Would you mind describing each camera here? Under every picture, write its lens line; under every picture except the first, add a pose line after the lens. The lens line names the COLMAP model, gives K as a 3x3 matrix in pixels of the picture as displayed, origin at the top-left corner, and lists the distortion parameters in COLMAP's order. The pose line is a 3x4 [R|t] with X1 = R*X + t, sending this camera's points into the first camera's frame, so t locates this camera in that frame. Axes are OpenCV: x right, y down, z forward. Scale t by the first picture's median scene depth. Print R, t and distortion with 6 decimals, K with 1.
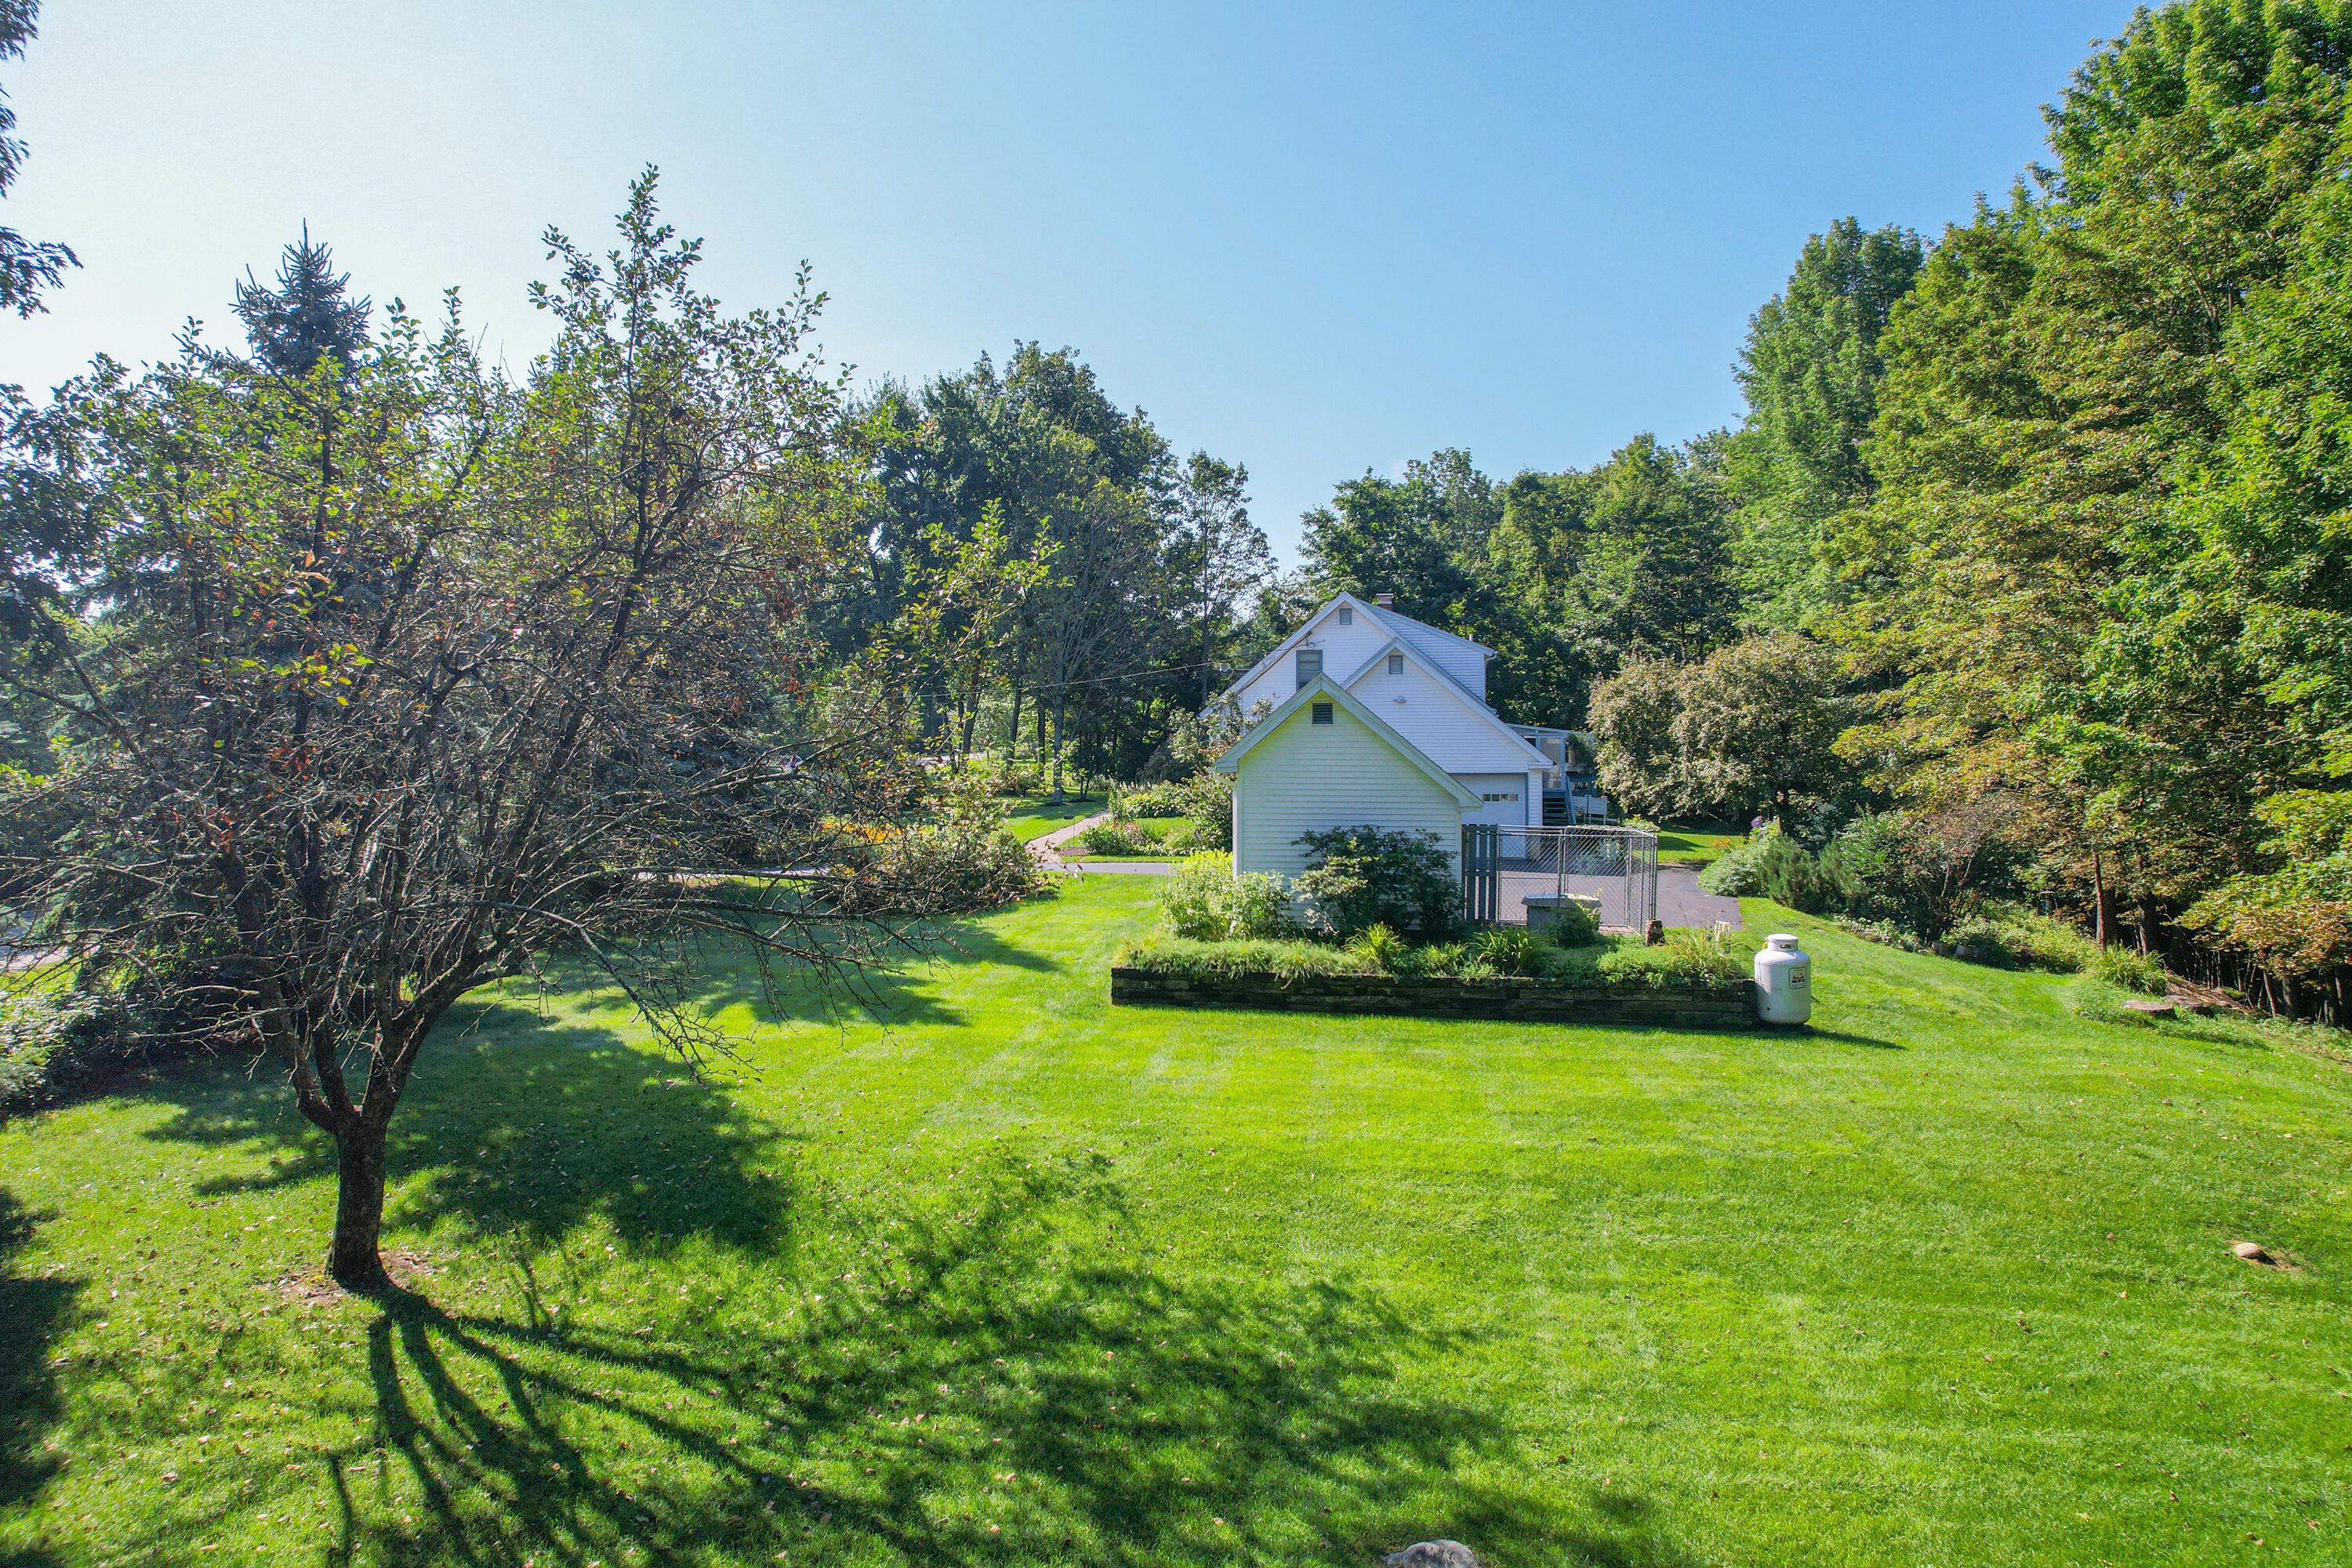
lens RADIAL K [[1506.1, 0, 1178.8], [0, 1506.1, 777.5], [0, 0, 1]] dist [-0.073215, 0.065869]
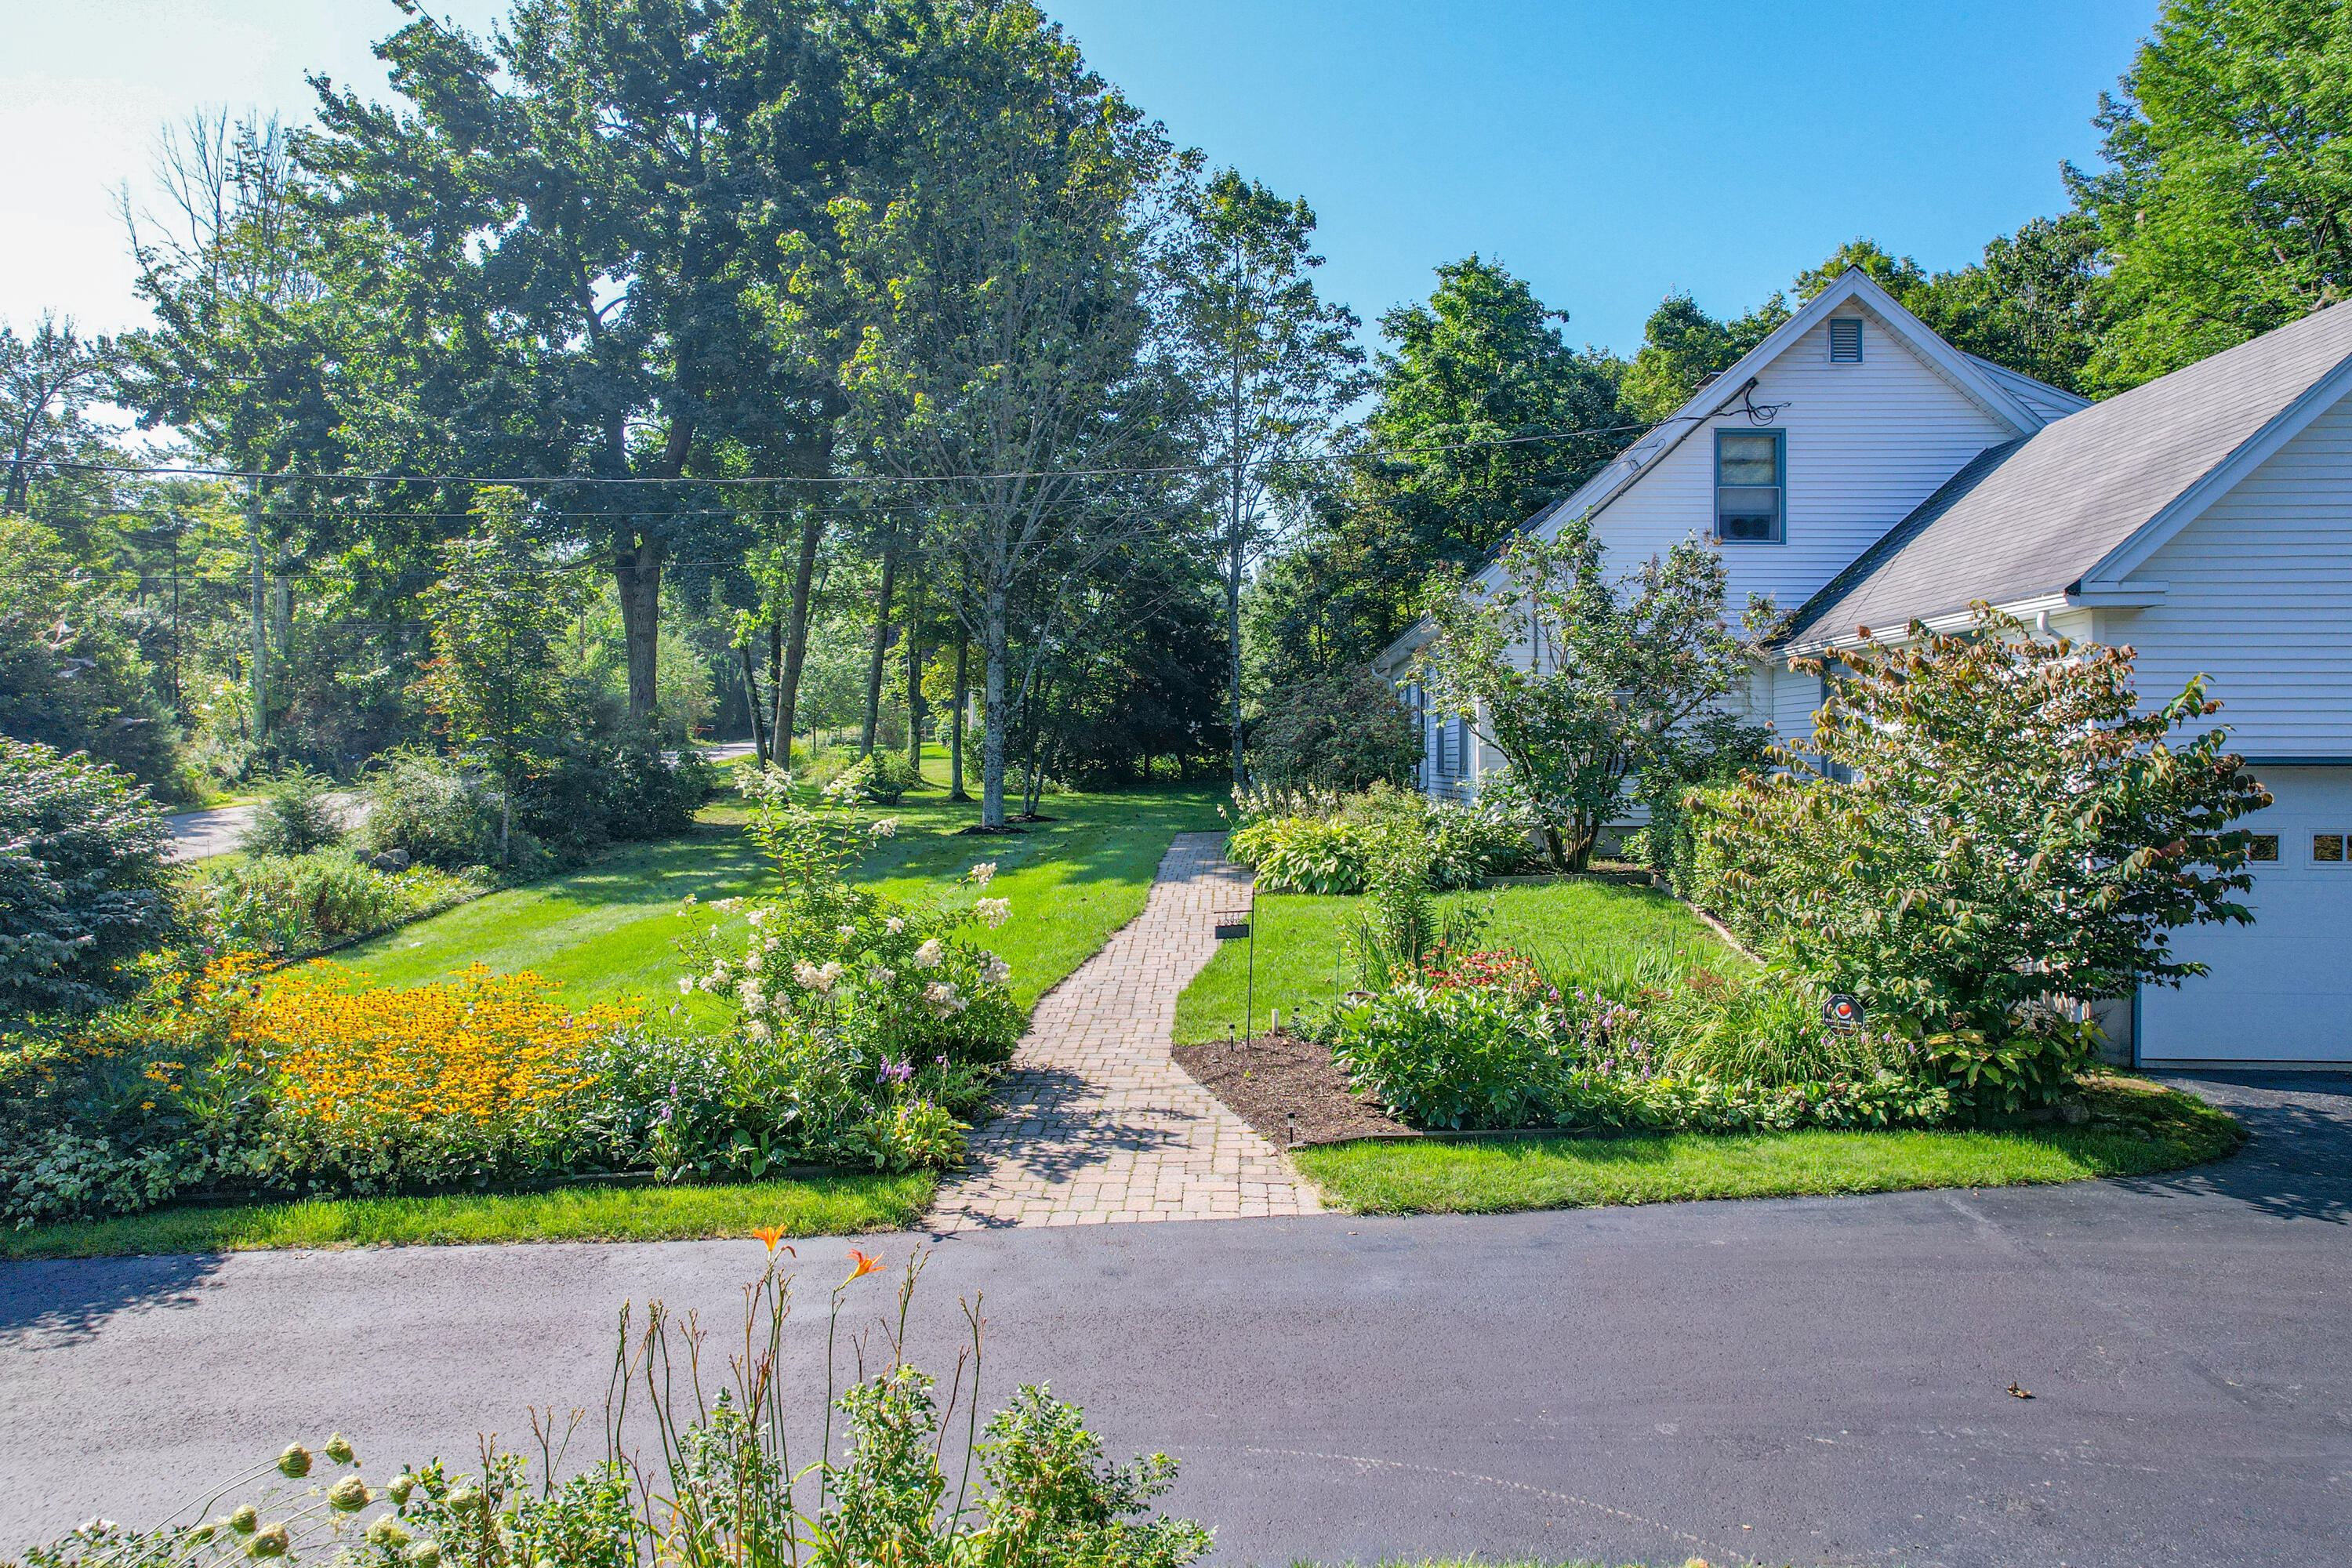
lens RADIAL K [[1506.1, 0, 1159.0], [0, 1506.1, 802.8], [0, 0, 1]] dist [-0.073215, 0.065869]
pose [[0.993709, 0.007723, 0.111731, -0.098422], [-0.010119, 0.999730, 0.020897, 0.001504], [-0.111539, -0.021896, 0.993519, 0.648344]]
